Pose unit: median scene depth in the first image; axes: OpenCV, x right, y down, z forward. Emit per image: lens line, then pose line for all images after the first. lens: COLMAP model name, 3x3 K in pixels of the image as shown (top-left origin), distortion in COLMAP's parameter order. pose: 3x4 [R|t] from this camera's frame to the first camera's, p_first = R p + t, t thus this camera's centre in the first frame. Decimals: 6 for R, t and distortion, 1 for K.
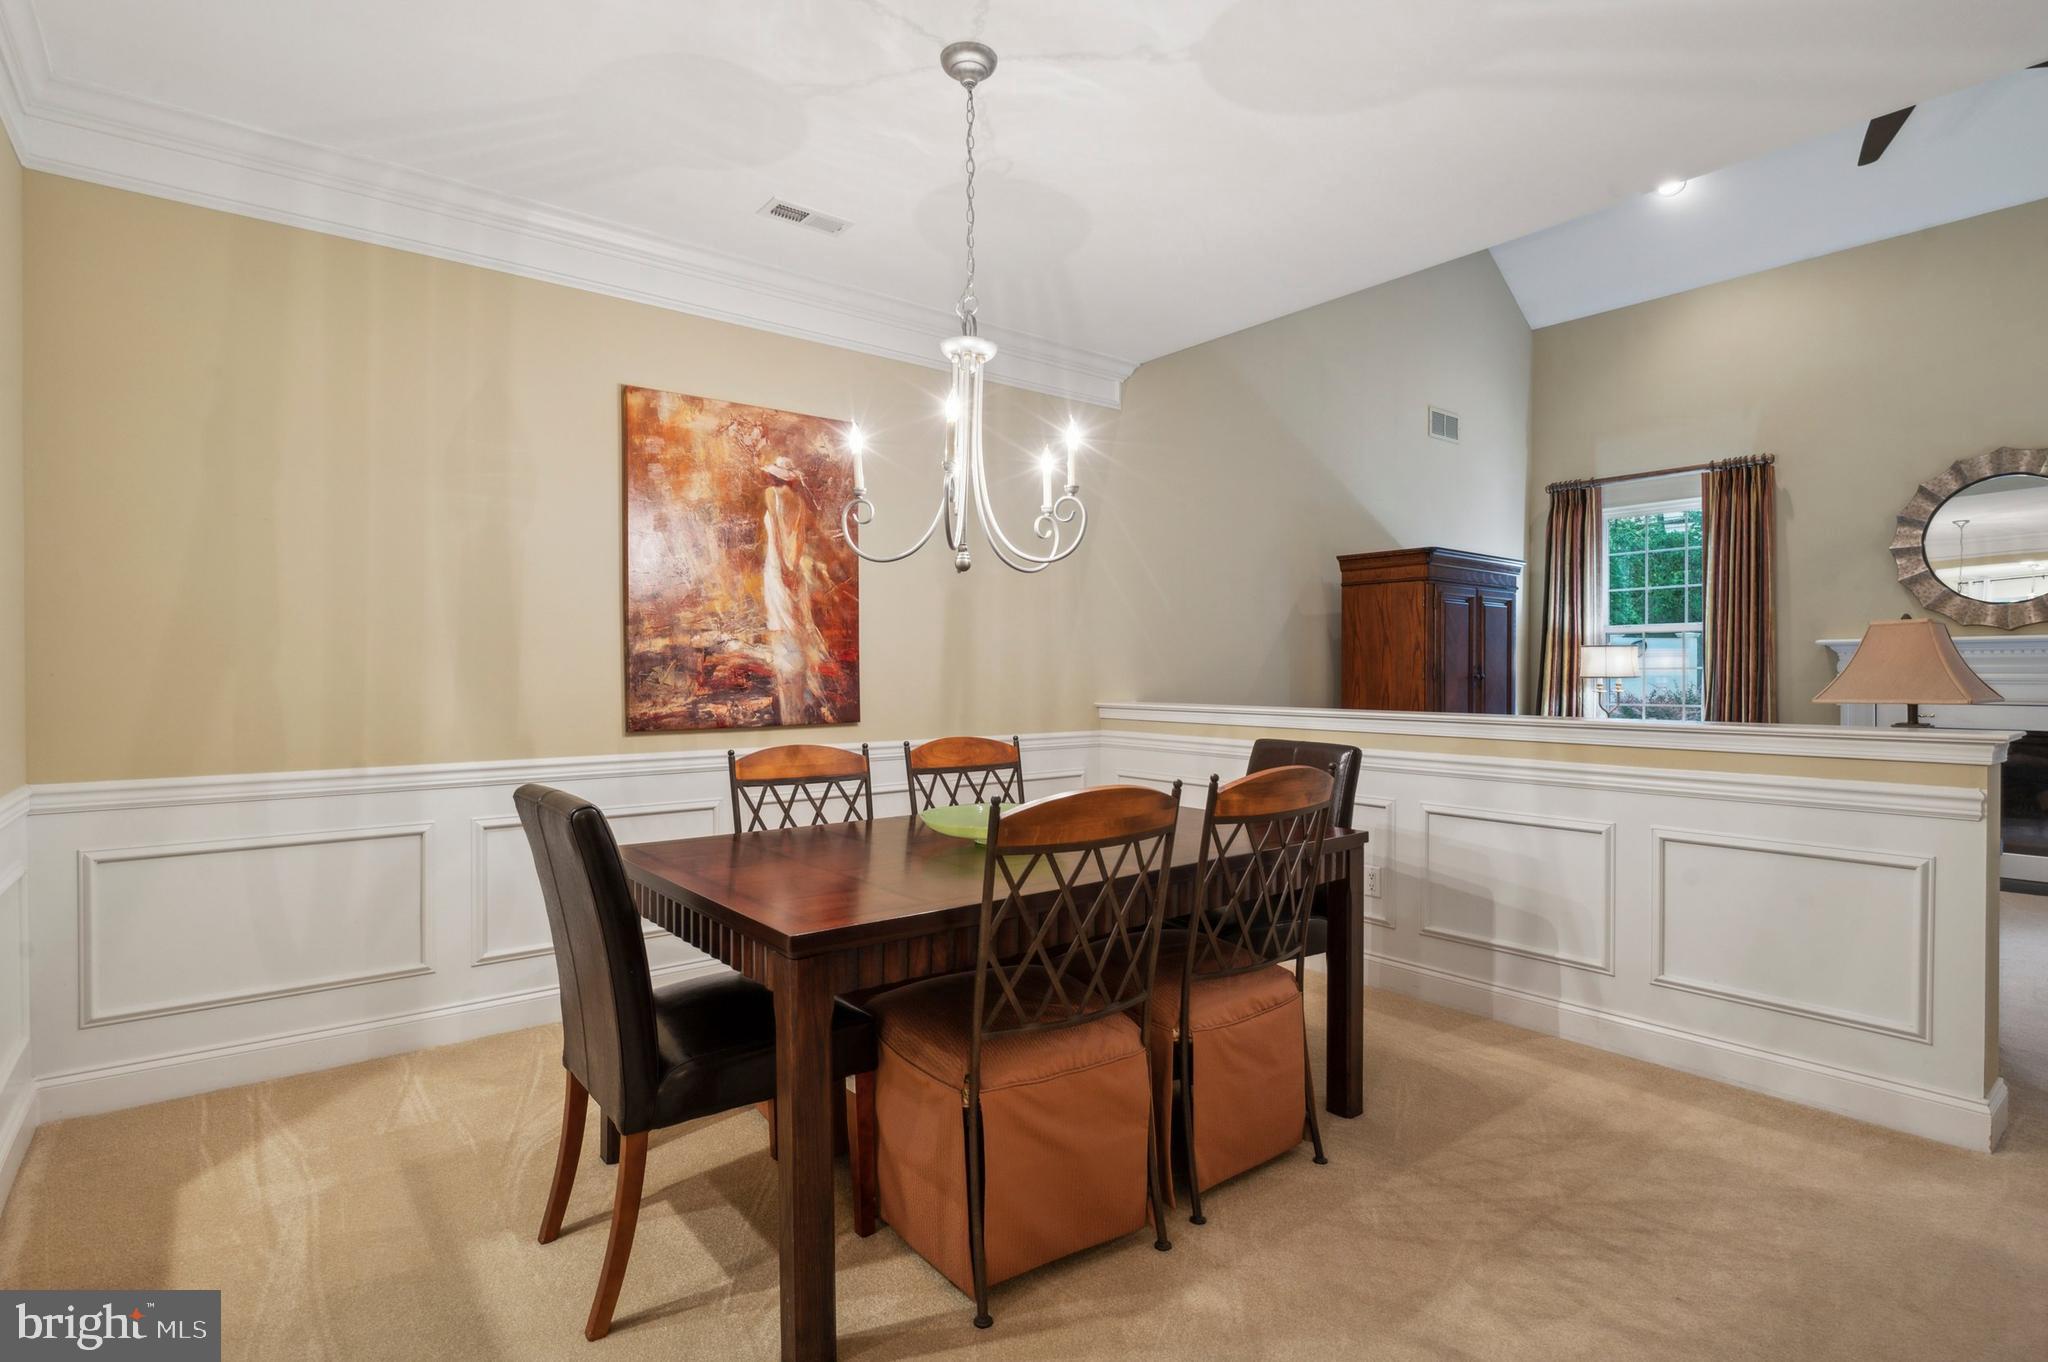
lens RADIAL K [[1006.4, 0, 1024.0], [0, 1006.4, 681.0], [0, 0, 1]] dist [-0.013759, -0.000354]
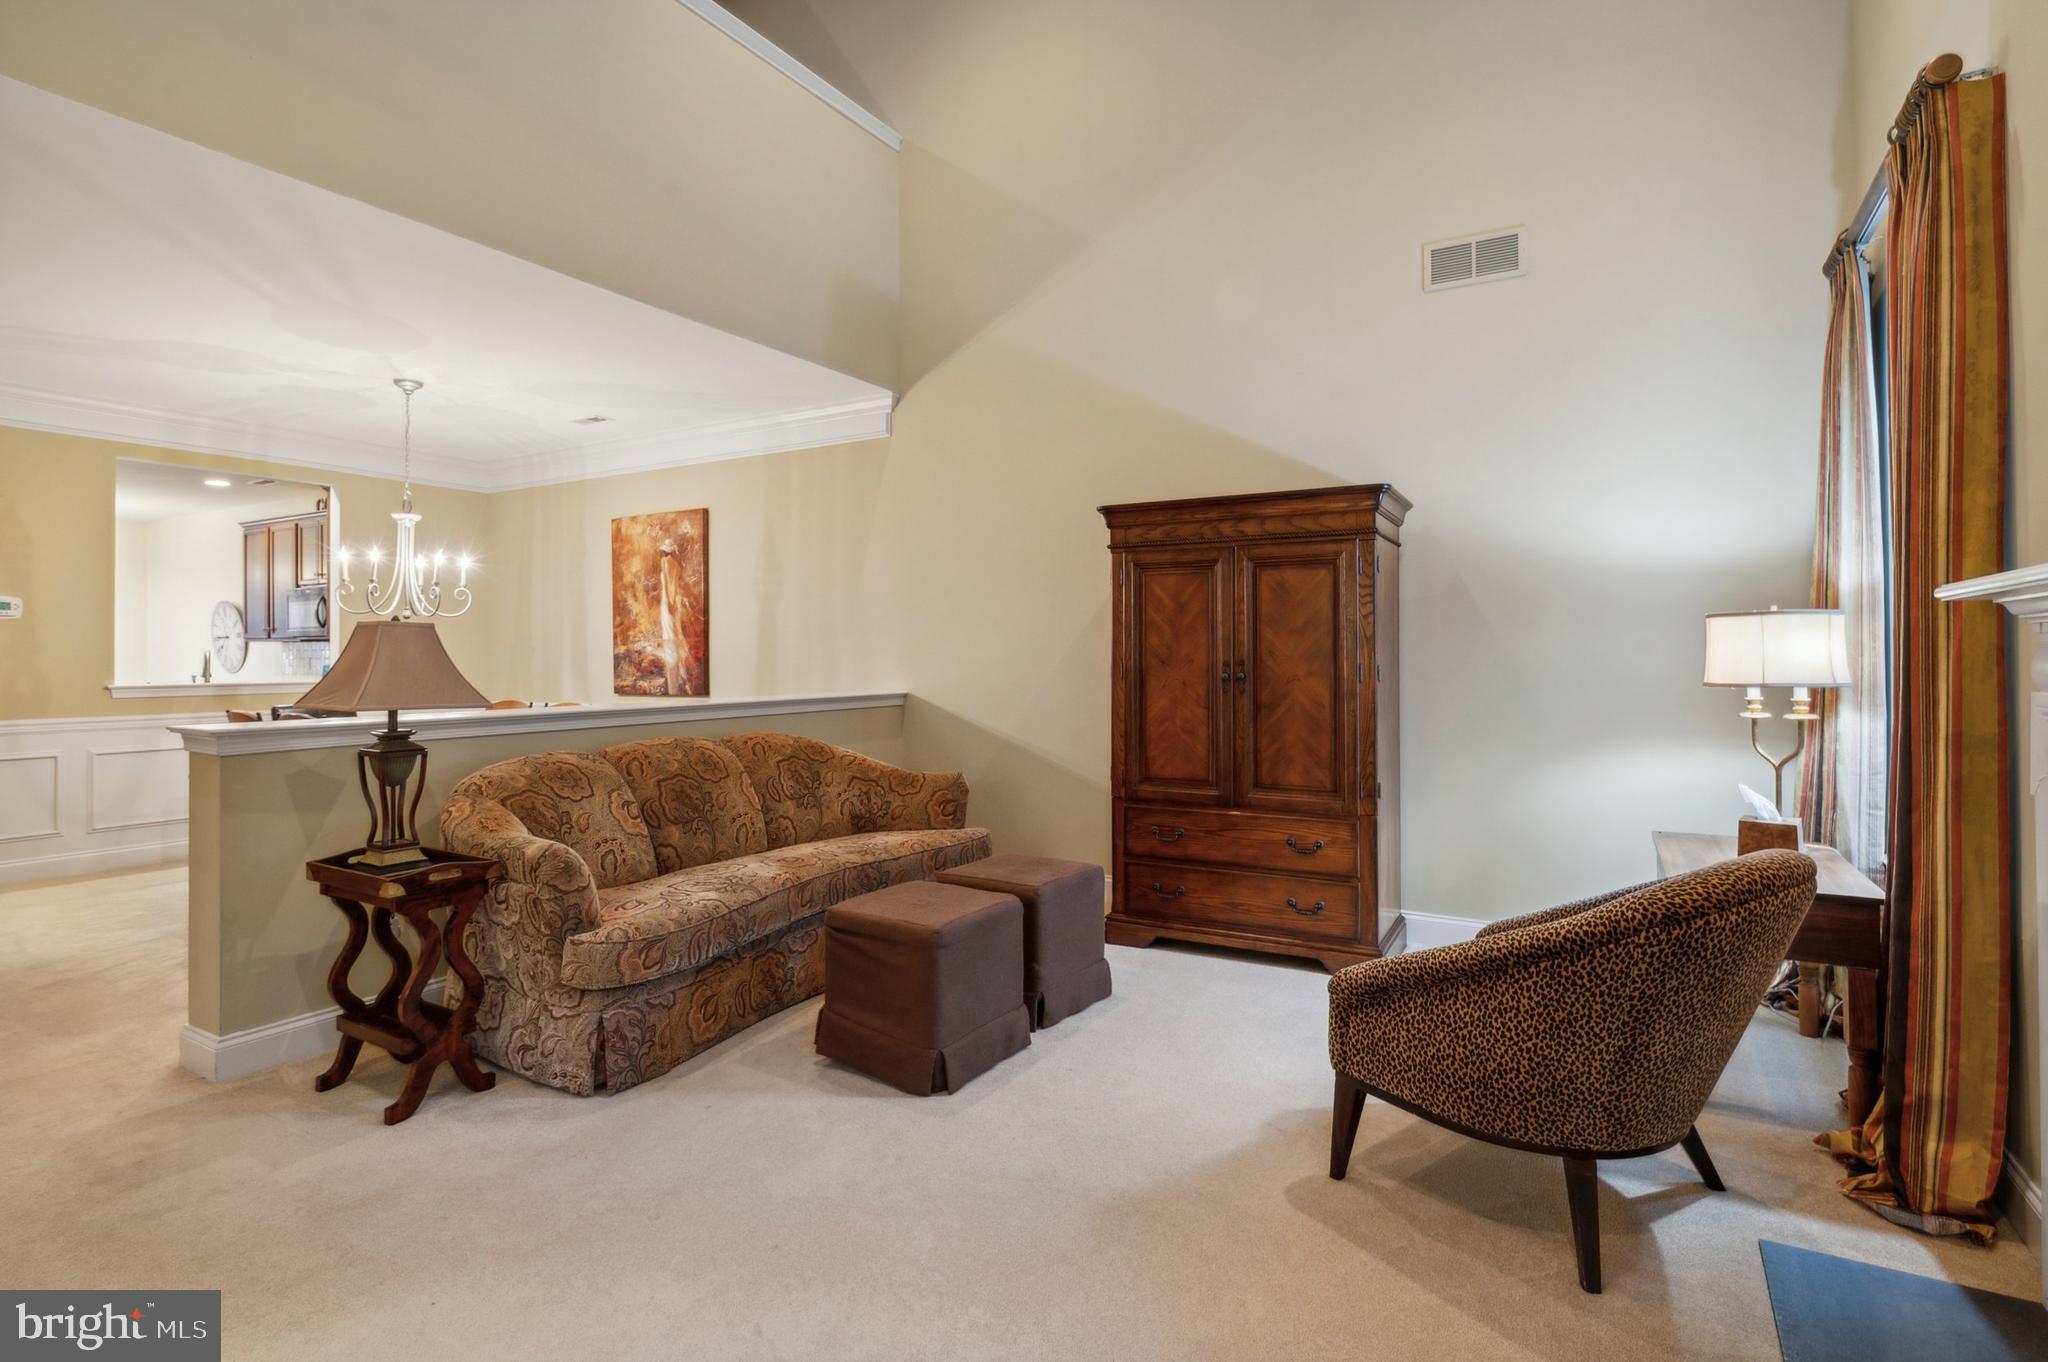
lens RADIAL K [[1023.3, 0, 1024.3], [0, 1023.3, 643.3], [0, 0, 1]] dist [-0.000978, -0.000061]
pose [[0.354257, -0.005238, -0.935133, 1.631971], [-0.001218, 0.999981, -0.006063, -0.034595], [0.935147, 0.003287, 0.354244, 0.959139]]
